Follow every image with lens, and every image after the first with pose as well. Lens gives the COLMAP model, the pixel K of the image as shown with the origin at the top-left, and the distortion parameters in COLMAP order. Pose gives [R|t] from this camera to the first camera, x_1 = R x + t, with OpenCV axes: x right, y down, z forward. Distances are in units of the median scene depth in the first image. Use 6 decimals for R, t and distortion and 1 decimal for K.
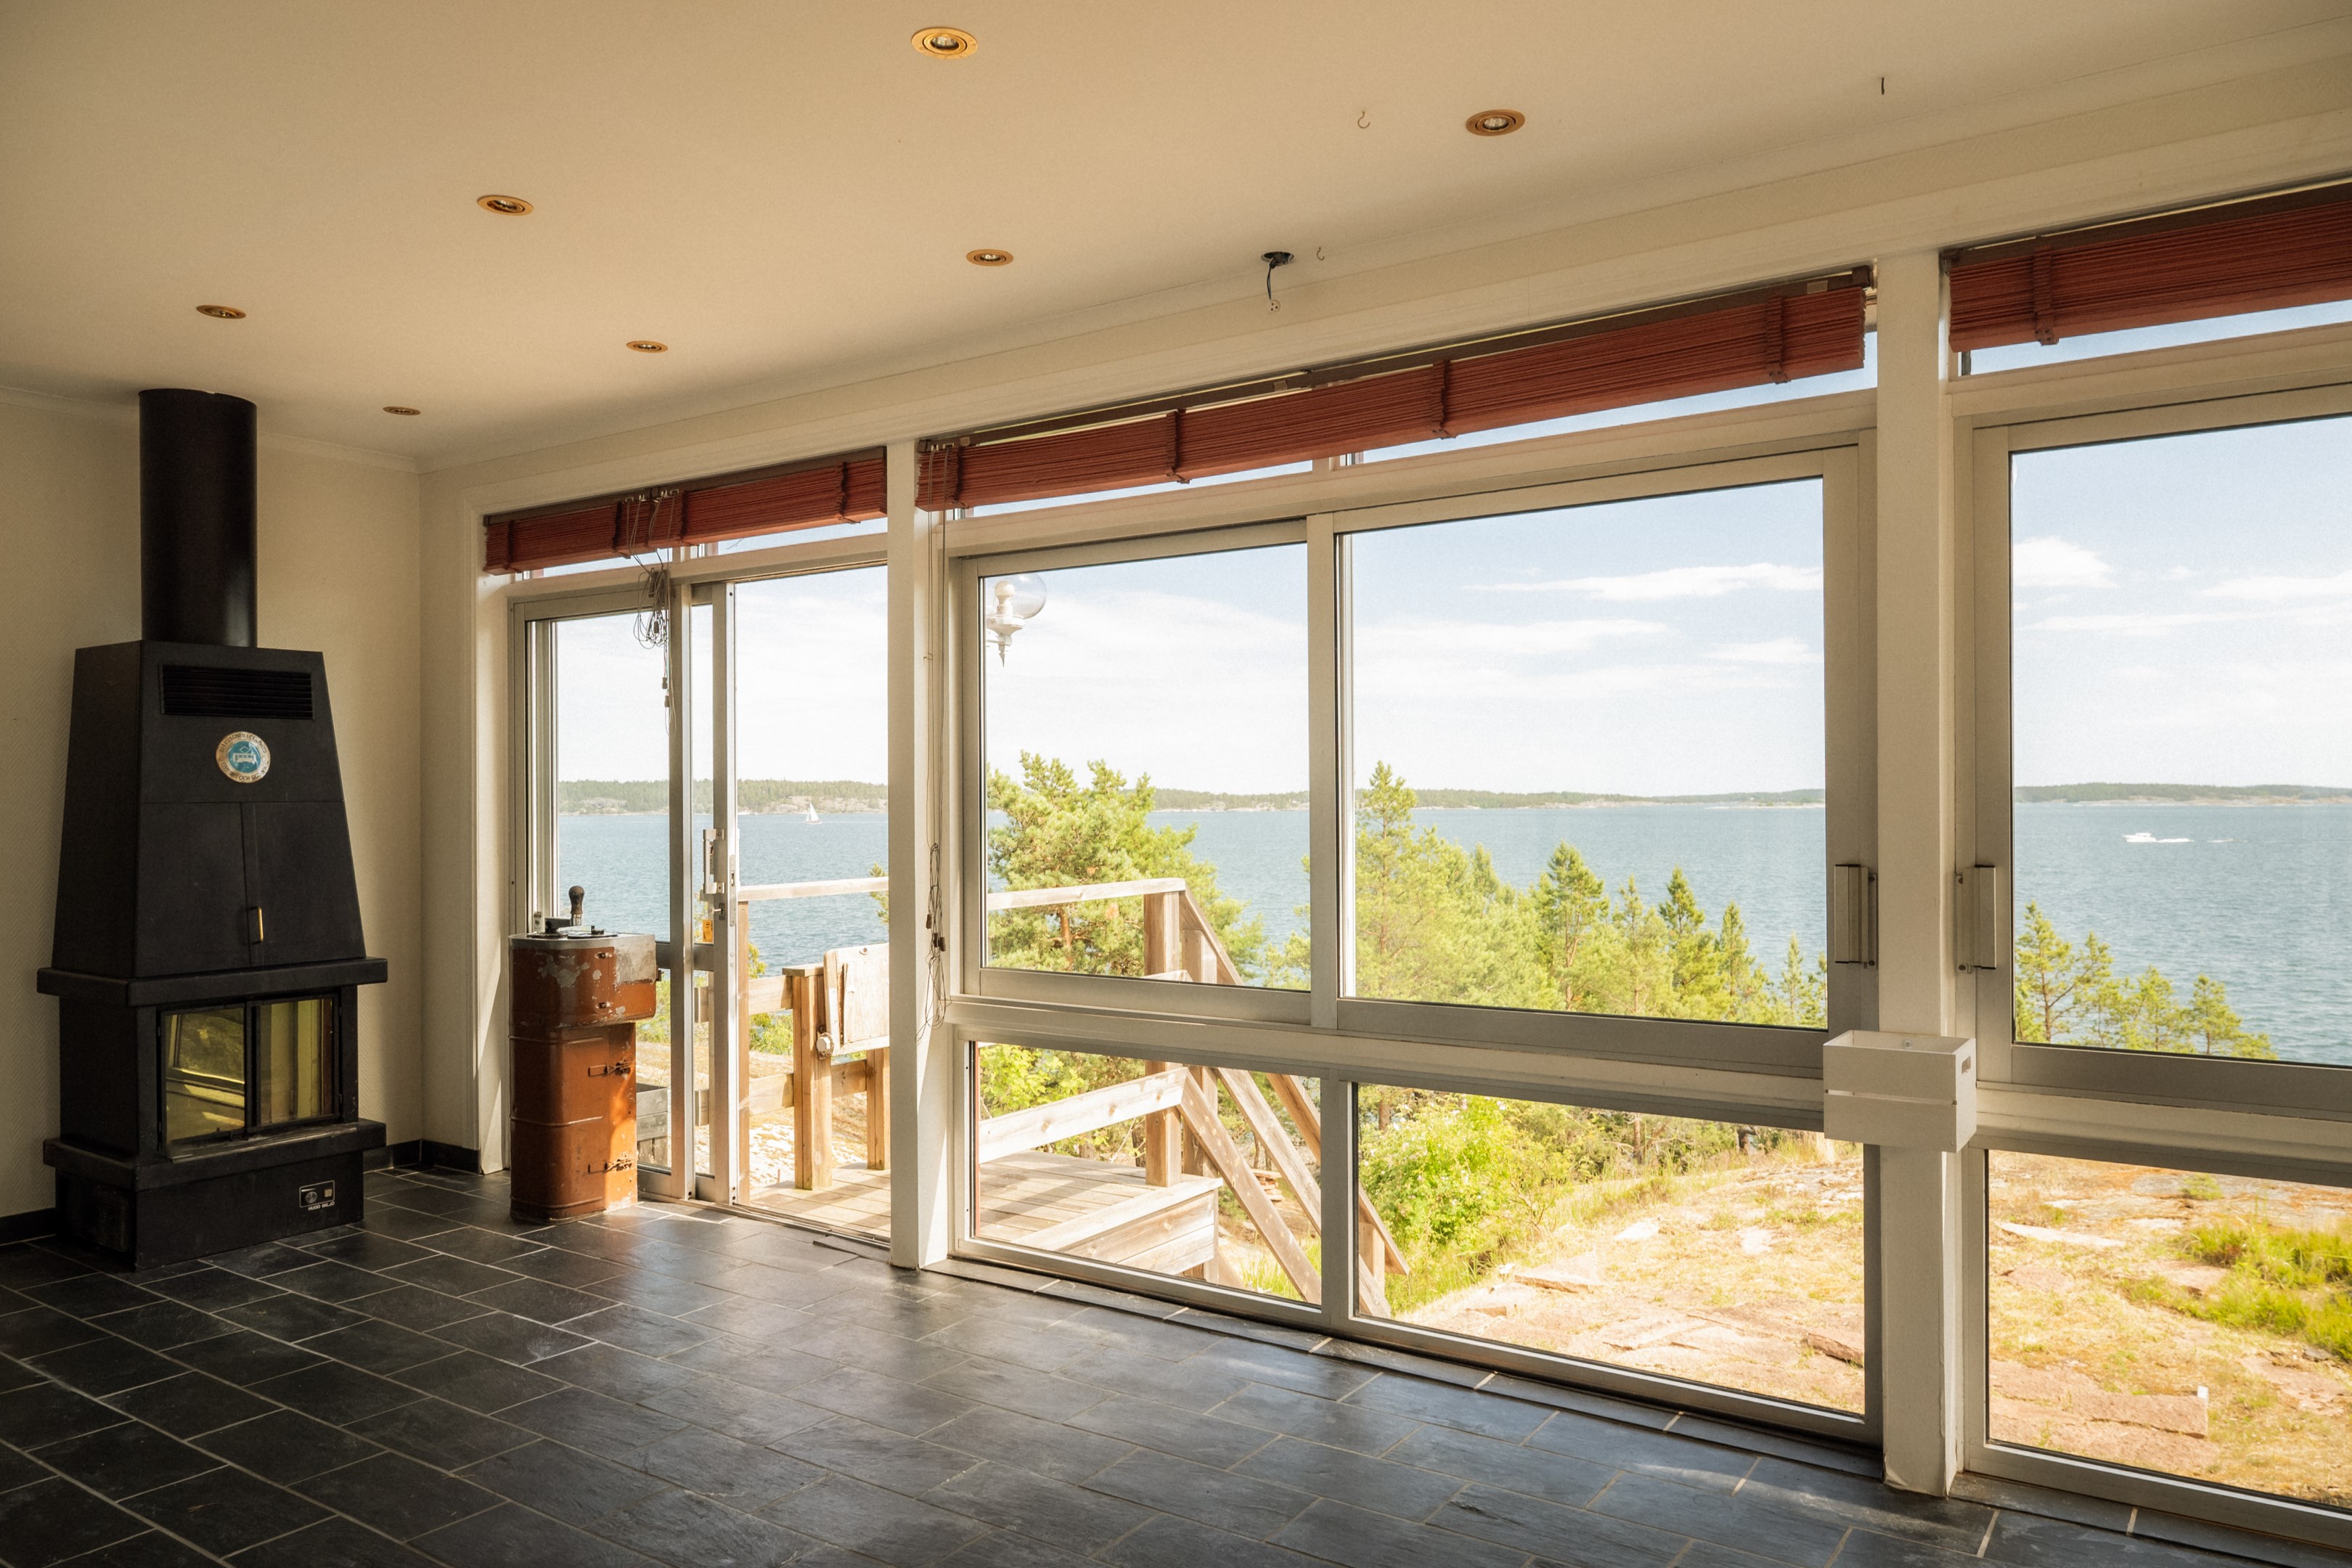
lens RADIAL K [[1609.8, 0, 1169.7], [0, 1609.8, 788.3], [0, 0, 1]] dist [-0.000130, -0.001276]
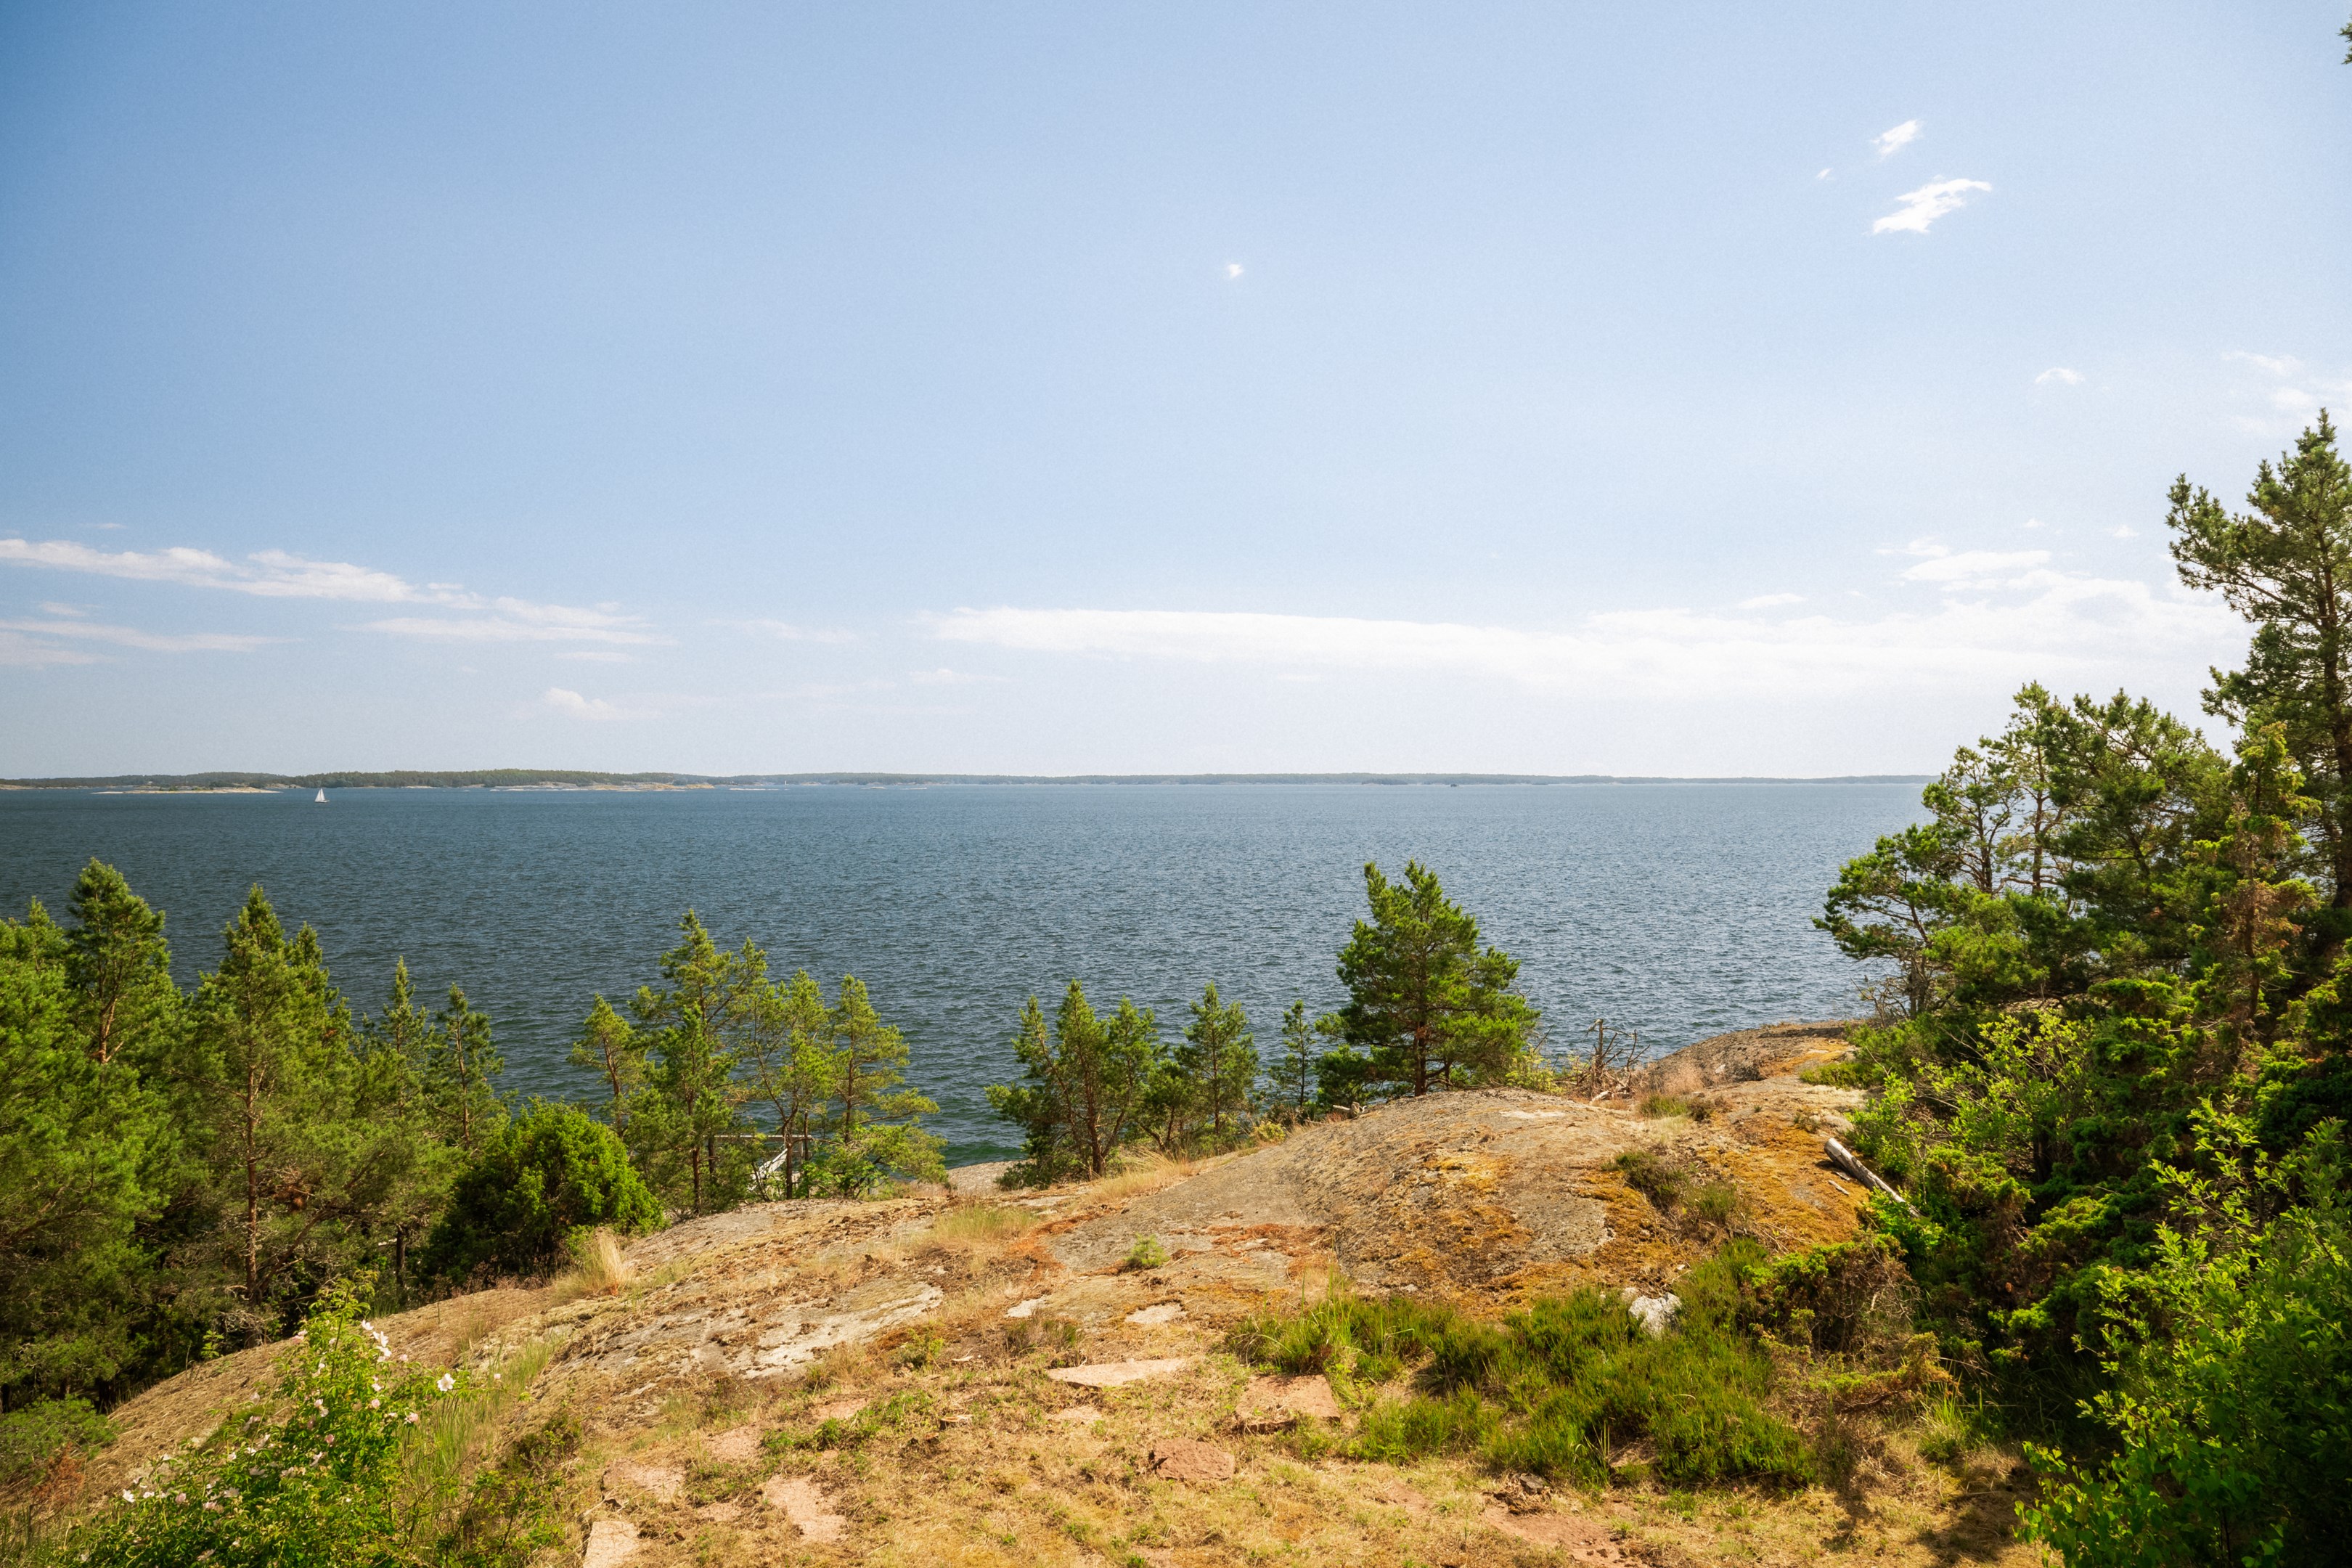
lens RADIAL K [[1609.8, 0, 1184.8], [0, 1609.8, 785.2], [0, 0, 1]] dist [-0.000130, -0.001276]
pose [[0.607625, 0.001692, 0.794222, -0.025390], [-0.007491, 0.999965, 0.003600, -0.006693], [-0.794189, -0.008137, 0.607617, 0.193481]]
